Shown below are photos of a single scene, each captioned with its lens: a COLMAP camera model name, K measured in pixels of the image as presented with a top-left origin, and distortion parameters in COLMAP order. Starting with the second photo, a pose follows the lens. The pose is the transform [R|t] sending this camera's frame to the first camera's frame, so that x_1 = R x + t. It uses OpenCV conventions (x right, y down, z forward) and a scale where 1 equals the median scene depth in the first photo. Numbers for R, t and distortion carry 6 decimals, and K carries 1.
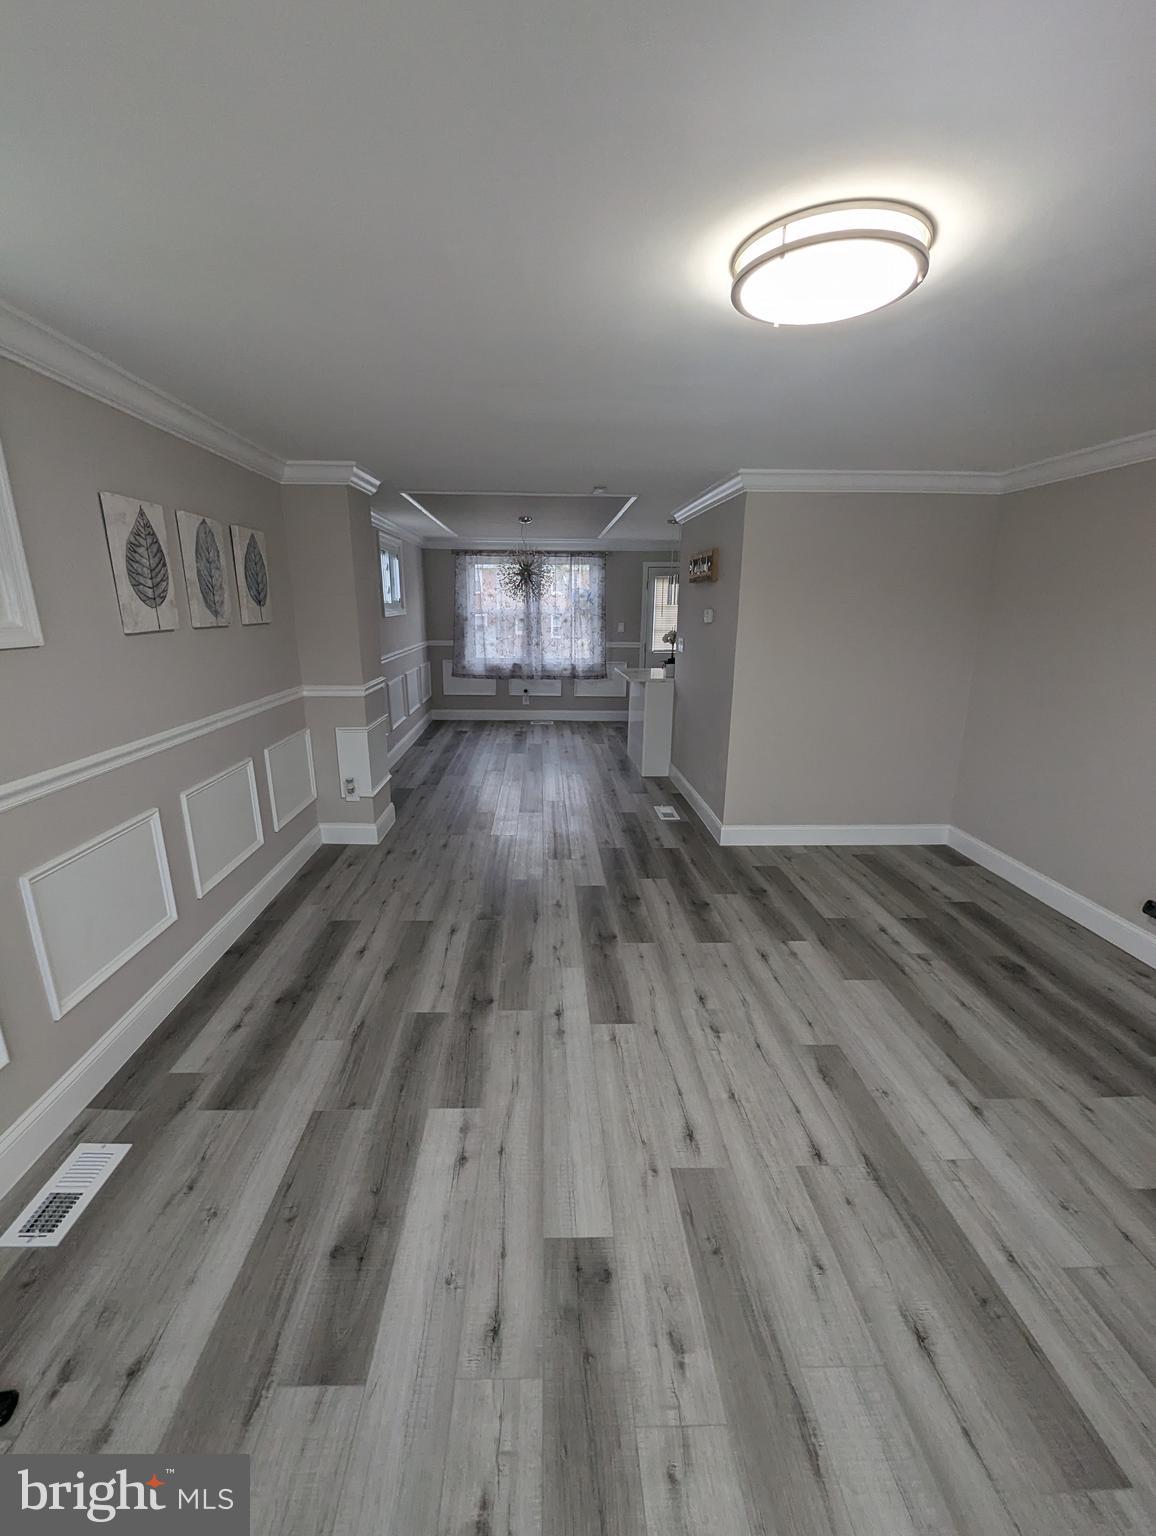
lens RADIAL K [[611.2, 0, 559.3], [0, 611.2, 768.4], [0, 0, 1]] dist [-0.000762, 0.000021]
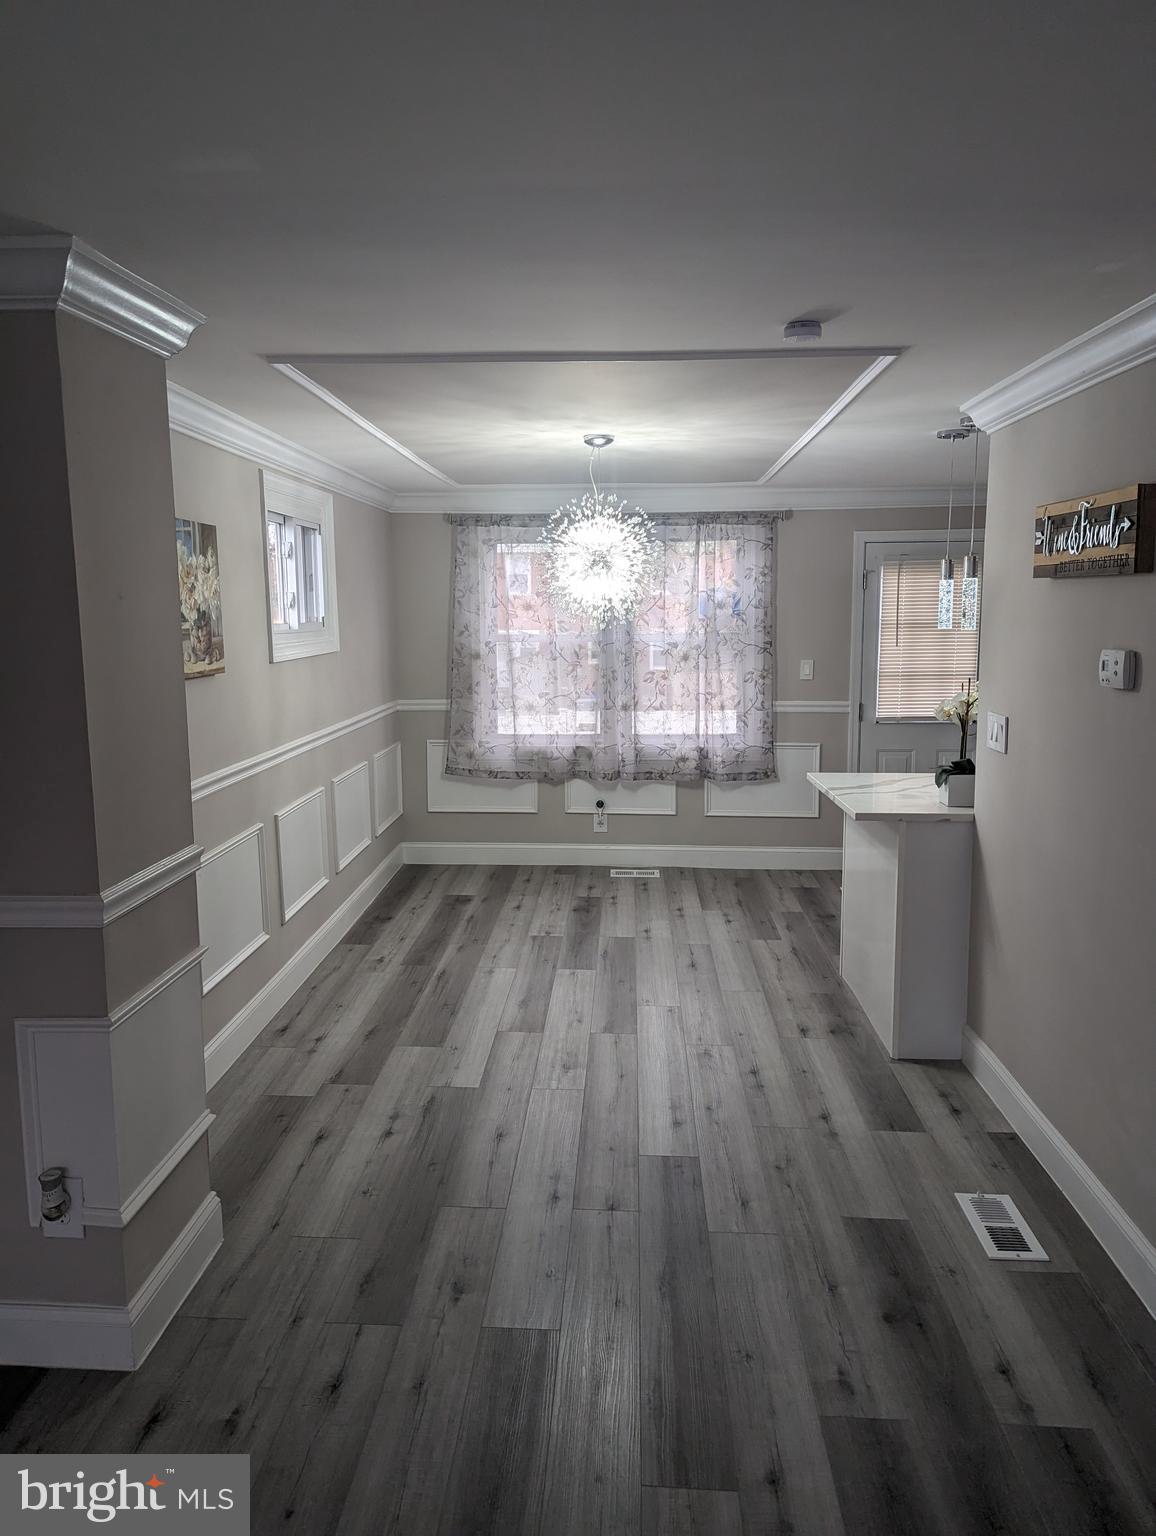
lens RADIAL K [[1078.1, 0, 575.9], [0, 1078.1, 762.8], [0, 0, 1]] dist [0.060721, -0.069665]
pose [[0.996744, 0.001498, -0.080620, -0.007251], [-0.011487, 0.992268, -0.123581, -0.059578], [0.079811, 0.124105, 0.989054, 0.187424]]
